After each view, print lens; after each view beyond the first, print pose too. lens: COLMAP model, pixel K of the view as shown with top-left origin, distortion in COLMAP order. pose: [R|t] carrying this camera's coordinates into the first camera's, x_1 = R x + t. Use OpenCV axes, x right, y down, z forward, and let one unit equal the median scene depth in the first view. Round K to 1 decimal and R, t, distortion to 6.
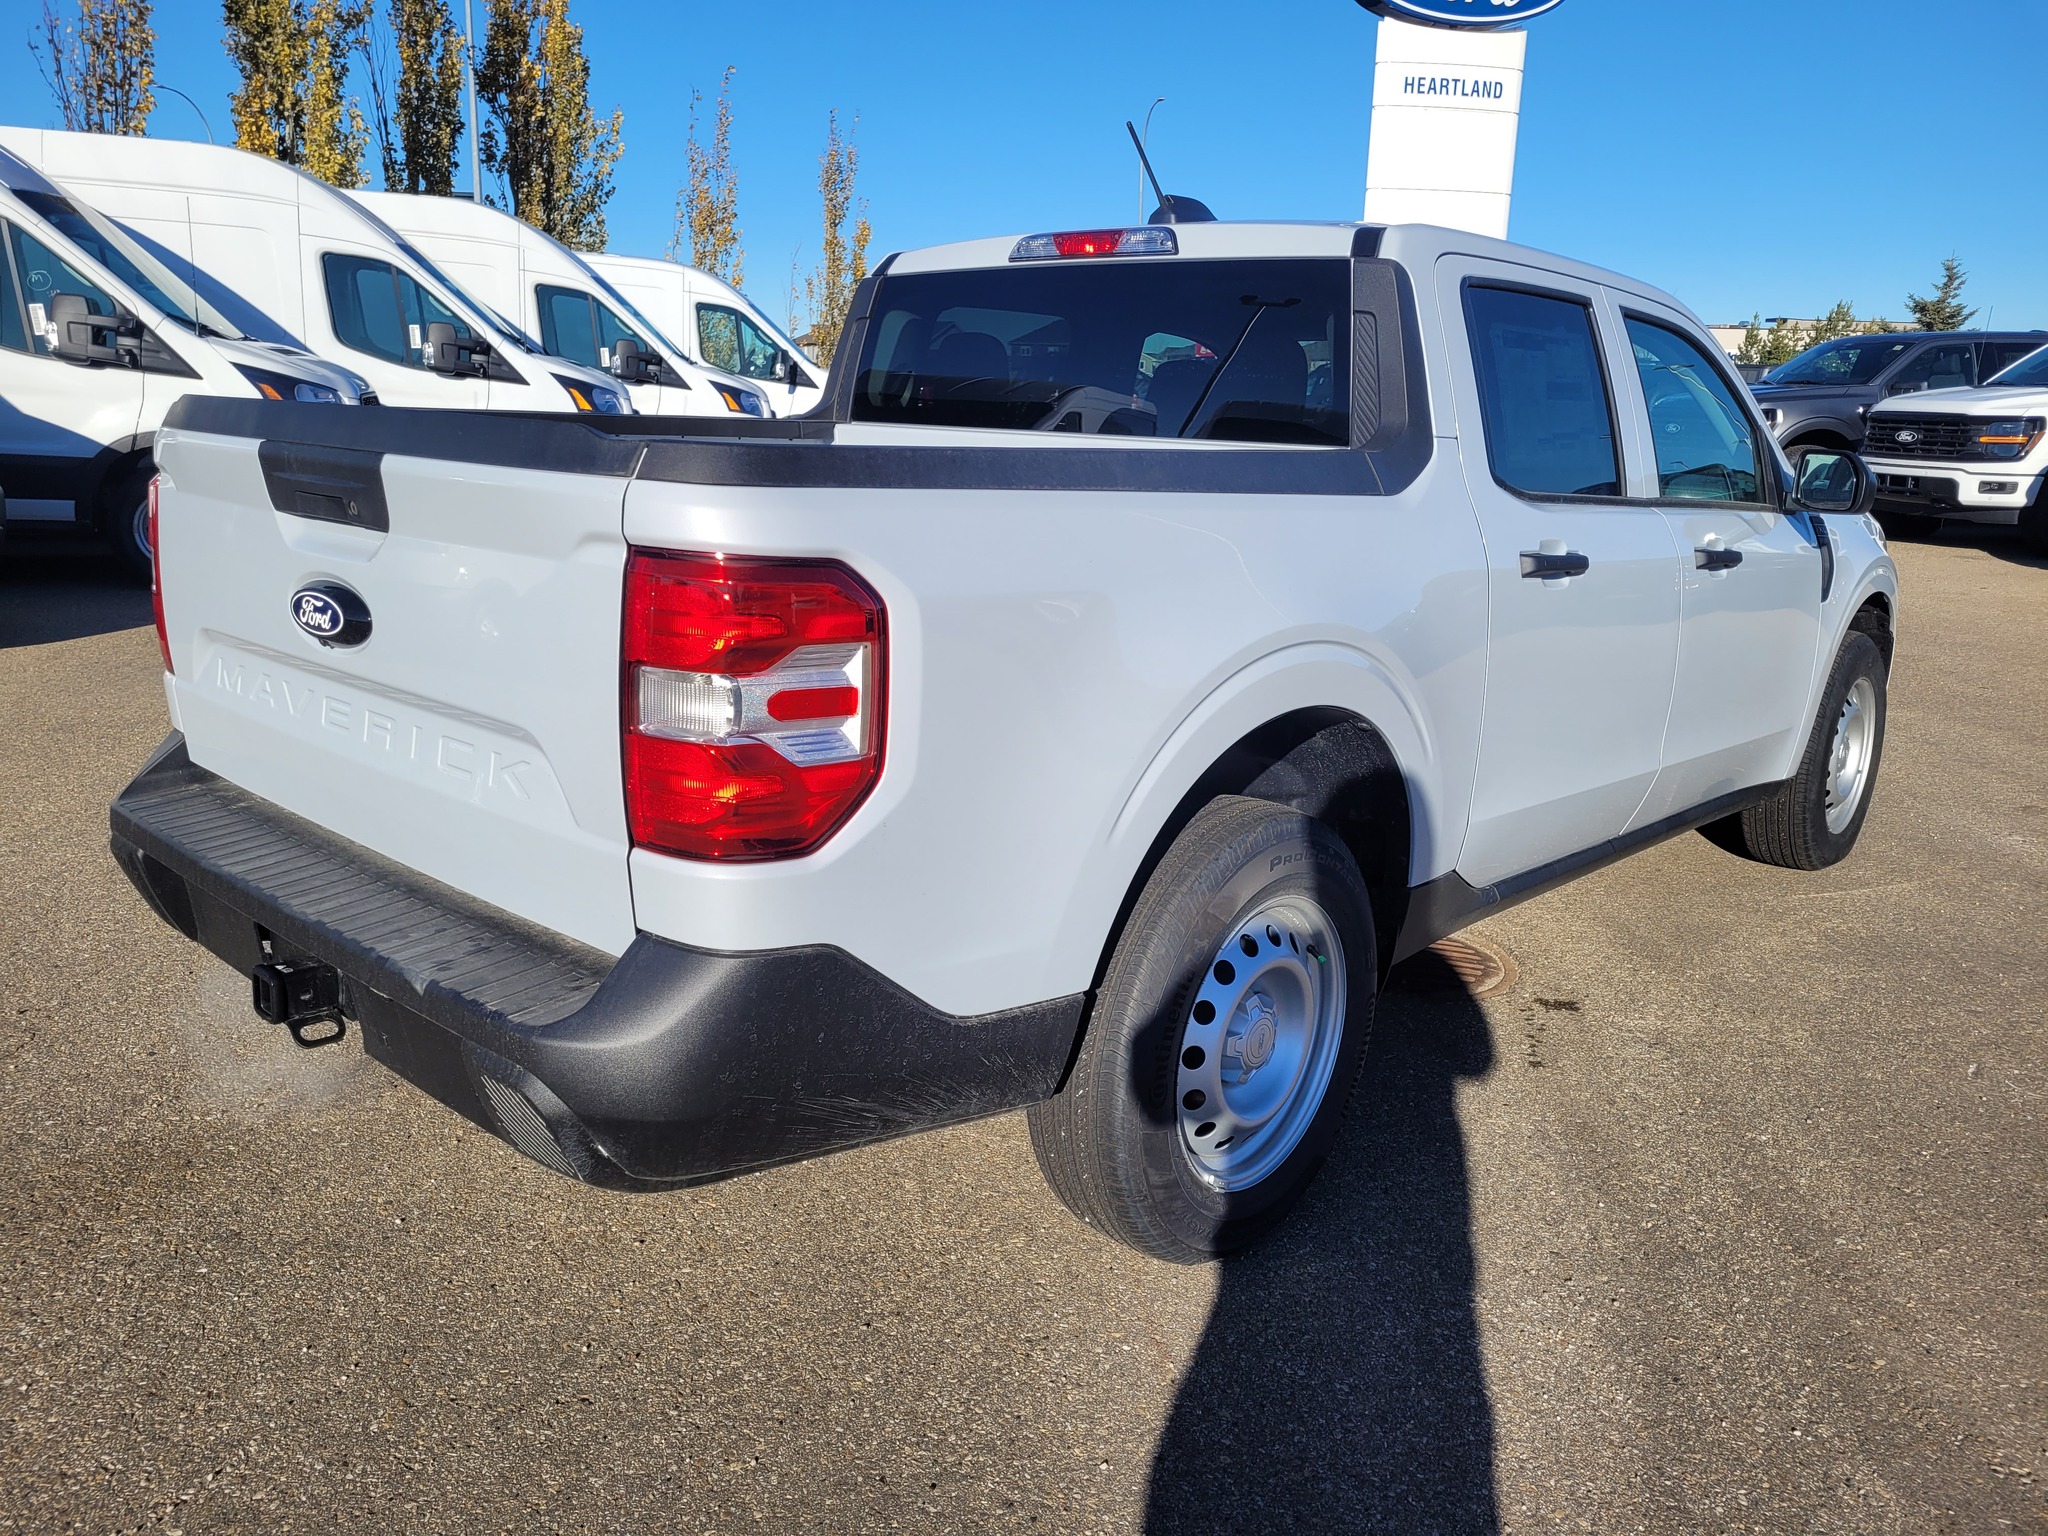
lens RADIAL K [[1565.3, 0, 1020.5], [0, 1565.3, 766.3], [0, 0, 1]] dist [0.050816, -0.026820]
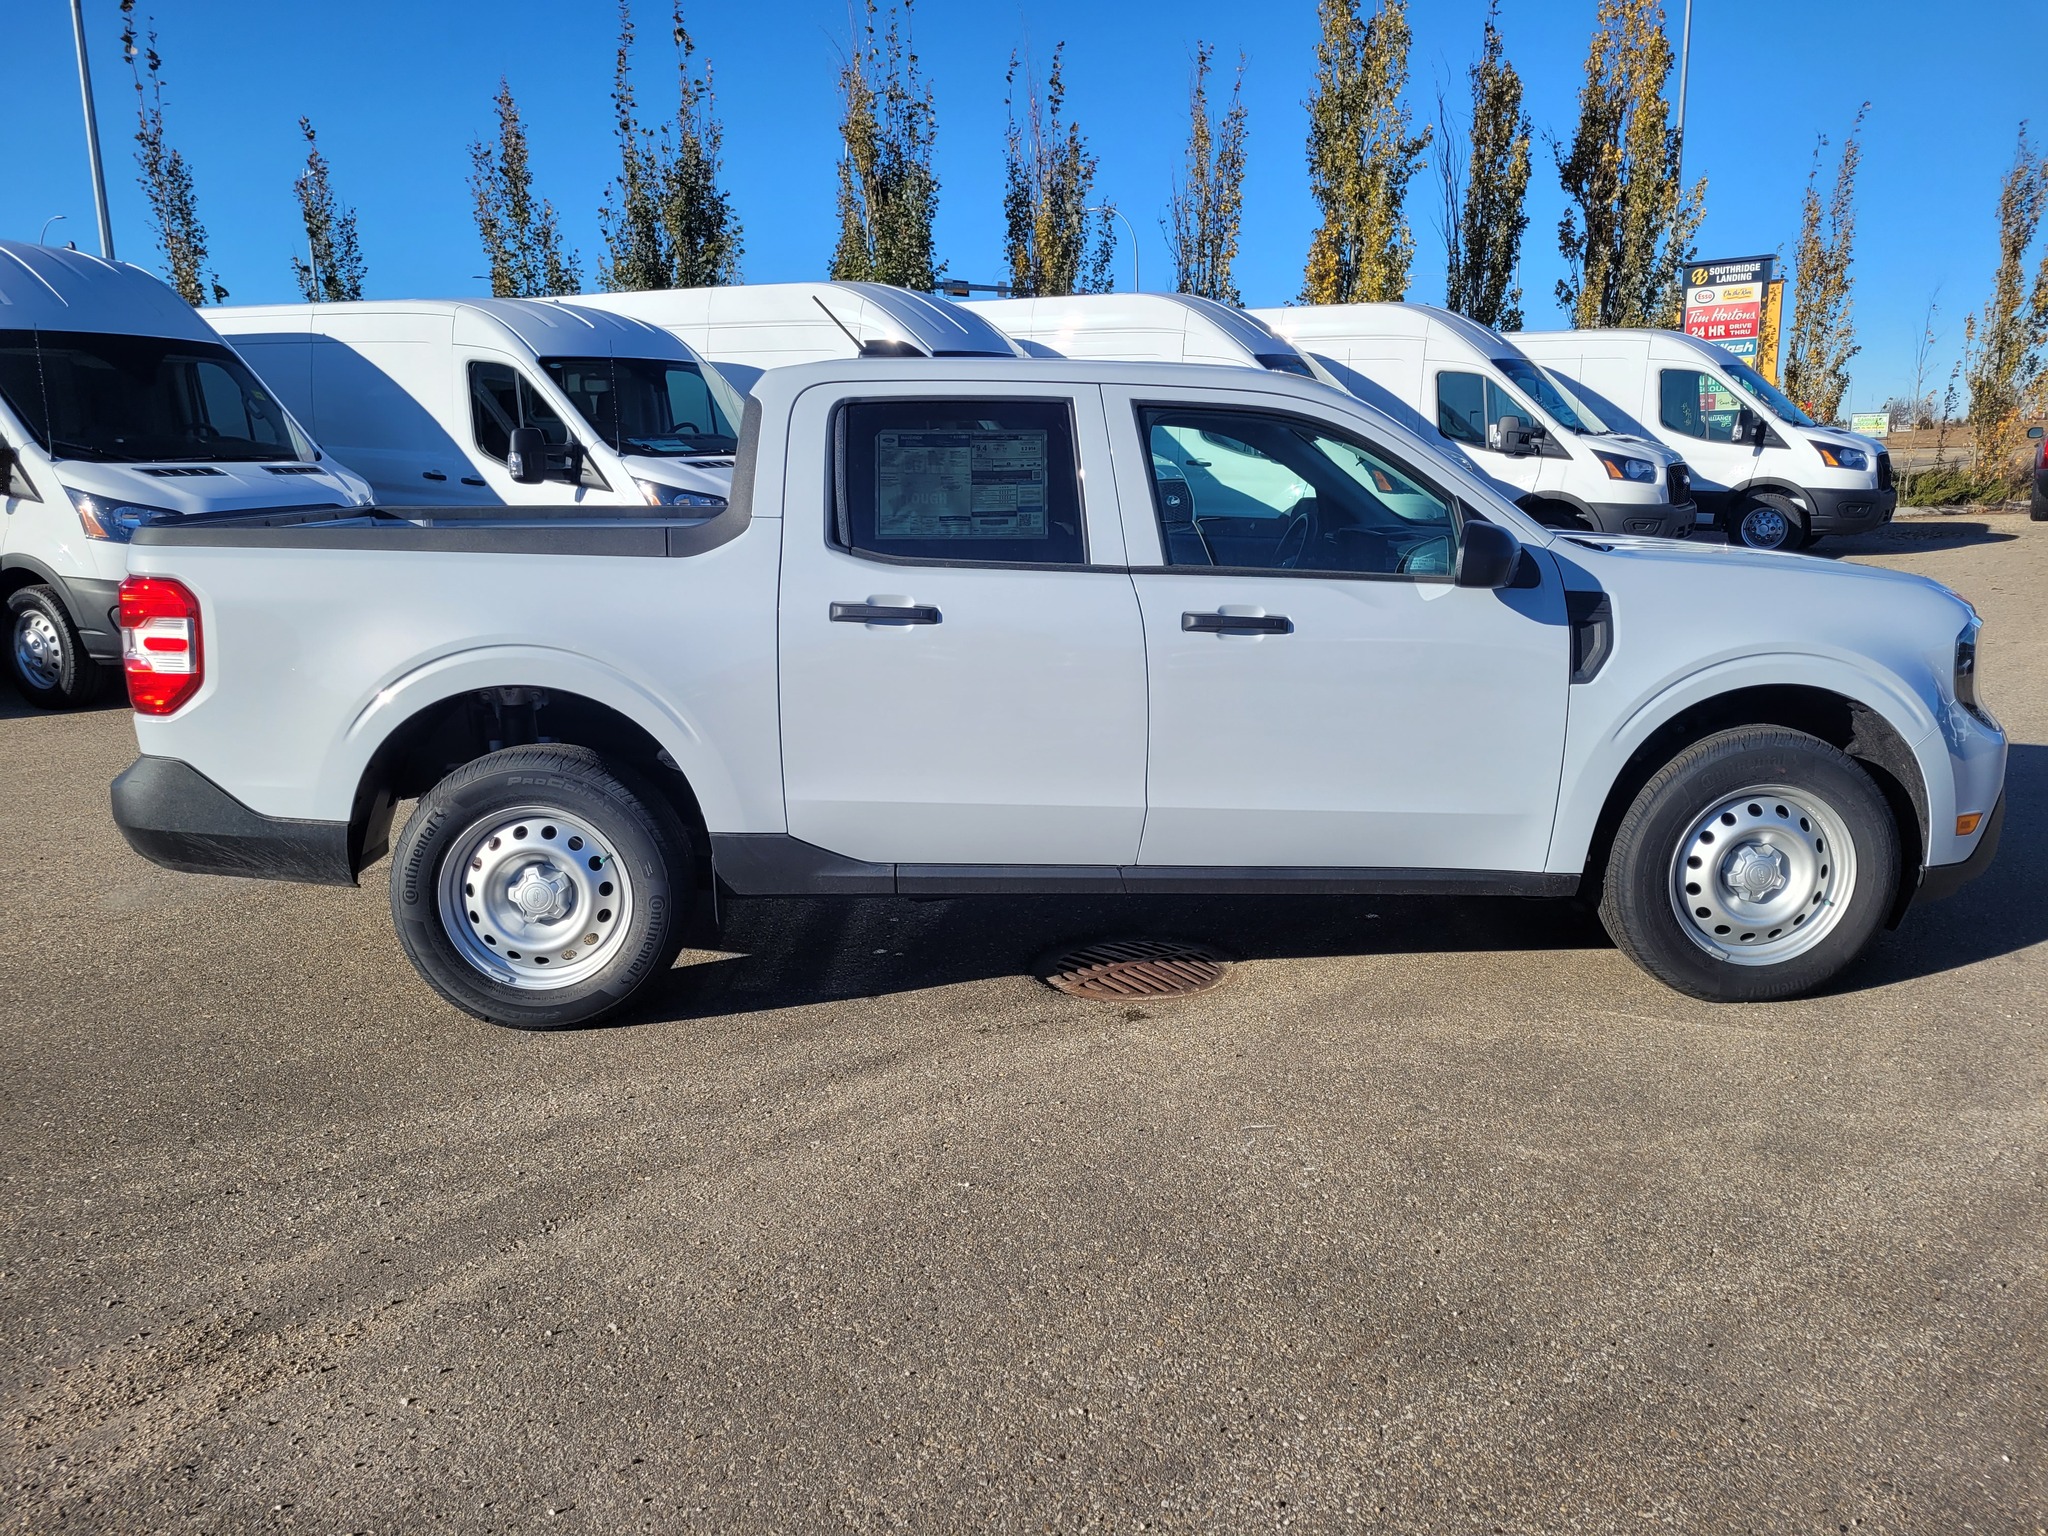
lens RADIAL K [[1565.3, 0, 1022.3], [0, 1565.3, 783.9], [0, 0, 1]] dist [0.050816, -0.026820]
pose [[0.708615, 0.106797, -0.697466, 0.223519], [-0.128432, 0.991489, 0.021334, -0.004711], [0.693809, 0.074460, 0.716300, 0.025381]]
